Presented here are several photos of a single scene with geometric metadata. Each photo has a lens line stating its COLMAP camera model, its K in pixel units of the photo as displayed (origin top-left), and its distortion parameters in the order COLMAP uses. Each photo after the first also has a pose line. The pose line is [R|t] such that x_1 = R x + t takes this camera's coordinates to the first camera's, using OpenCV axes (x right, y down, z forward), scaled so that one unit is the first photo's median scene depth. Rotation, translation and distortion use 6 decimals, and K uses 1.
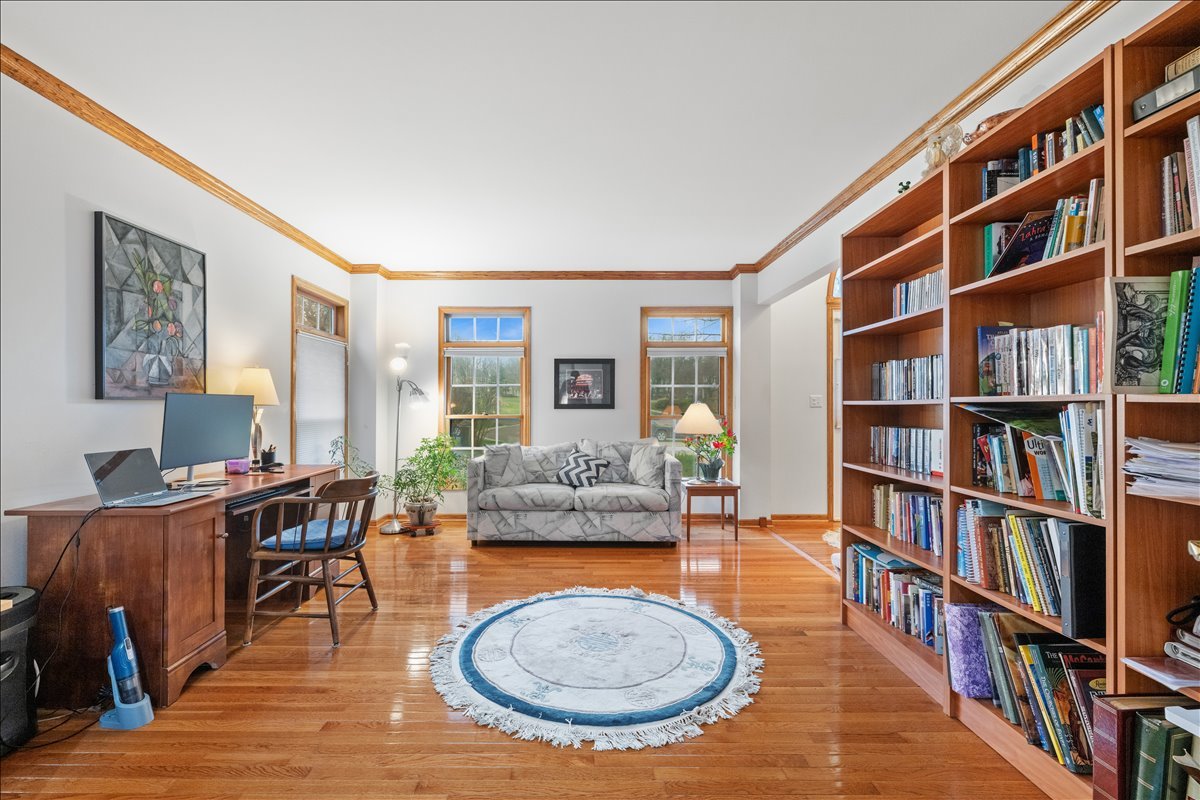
lens RADIAL K [[506.5, 0, 593.6], [0, 506.5, 406.0], [0, 0, 1]] dist [-0.001546, -0.000211]
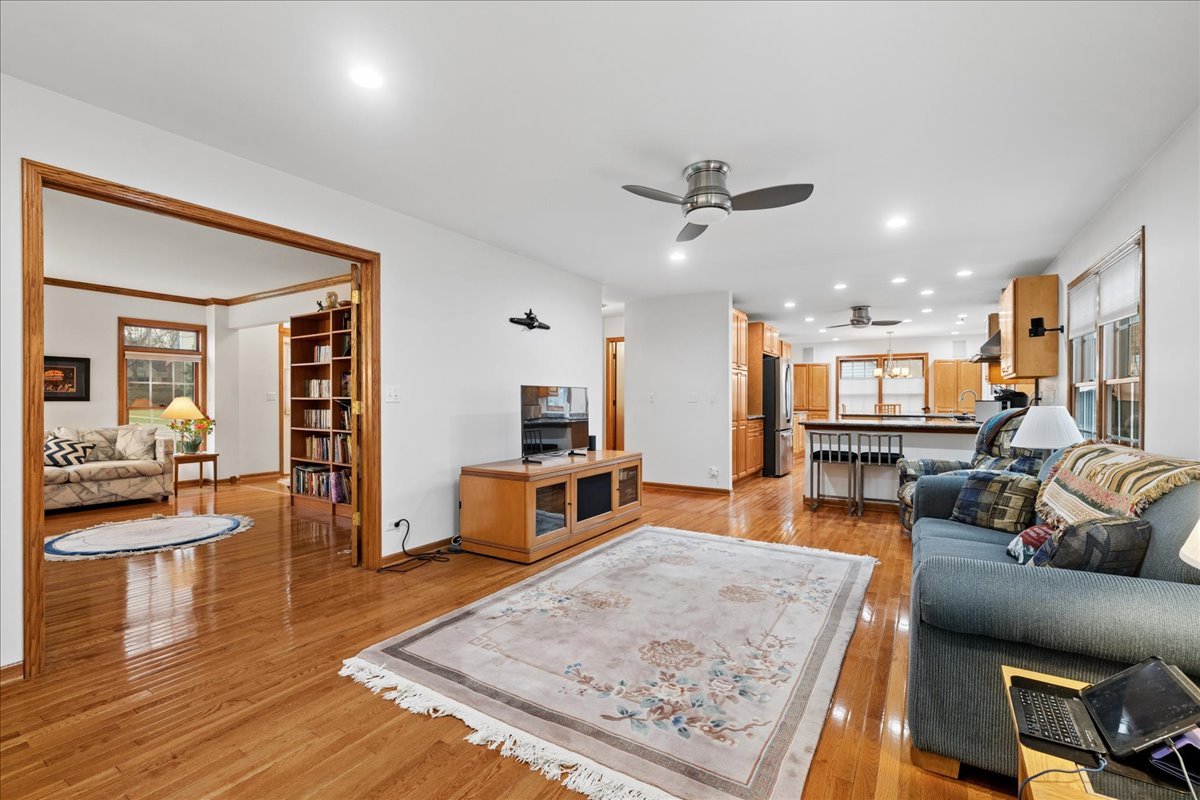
lens RADIAL K [[522.4, 0, 602.7], [0, 522.4, 404.6], [0, 0, 1]] dist [-0.019188, 0.000102]
pose [[0.537862, -0.005682, 0.843014, -0.570790], [-0.005672, 0.999930, 0.010359, -0.009641], [-0.843014, -0.010353, 0.537792, -1.136778]]
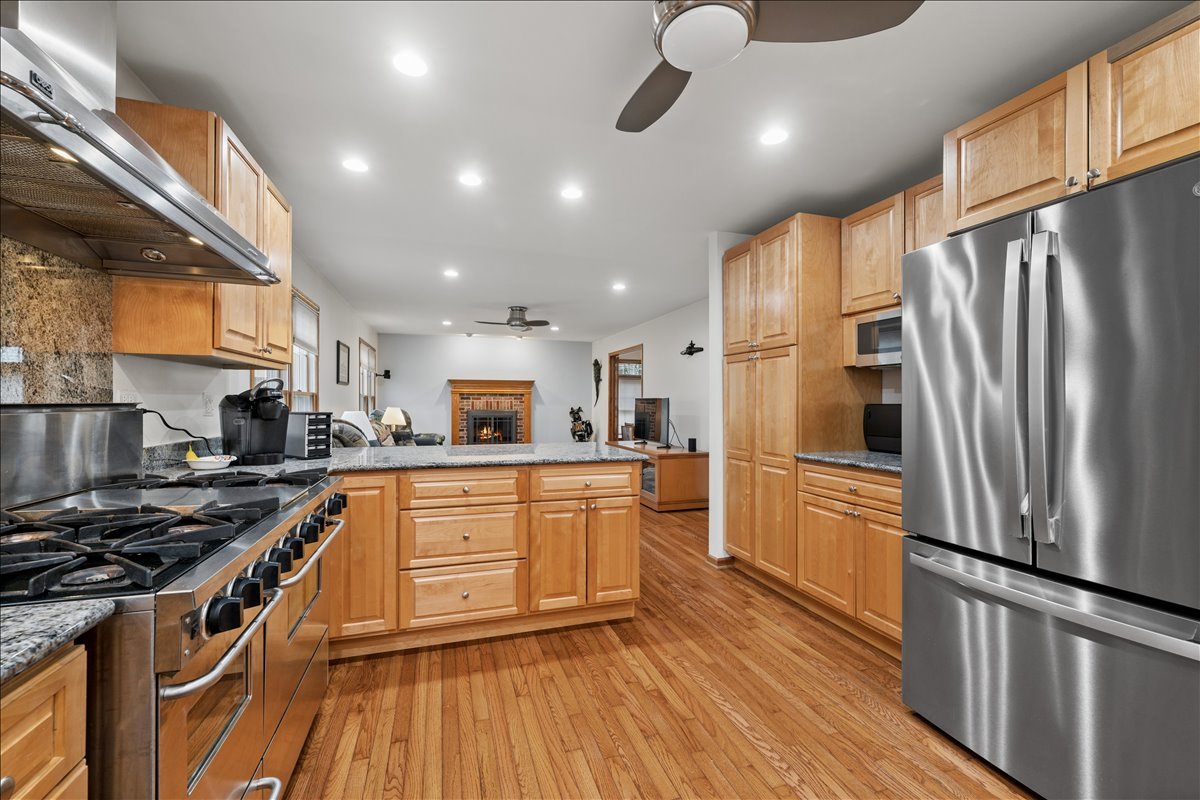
lens RADIAL K [[487.3, 0, 591.3], [0, 487.3, 406.3], [0, 0, 1]] dist [-0.000691, -0.000063]
pose [[0.280241, 0.008579, -0.959891, 2.850352], [0.005879, 0.999926, 0.010653, -0.034844], [0.959912, -0.008628, 0.280169, -1.060189]]
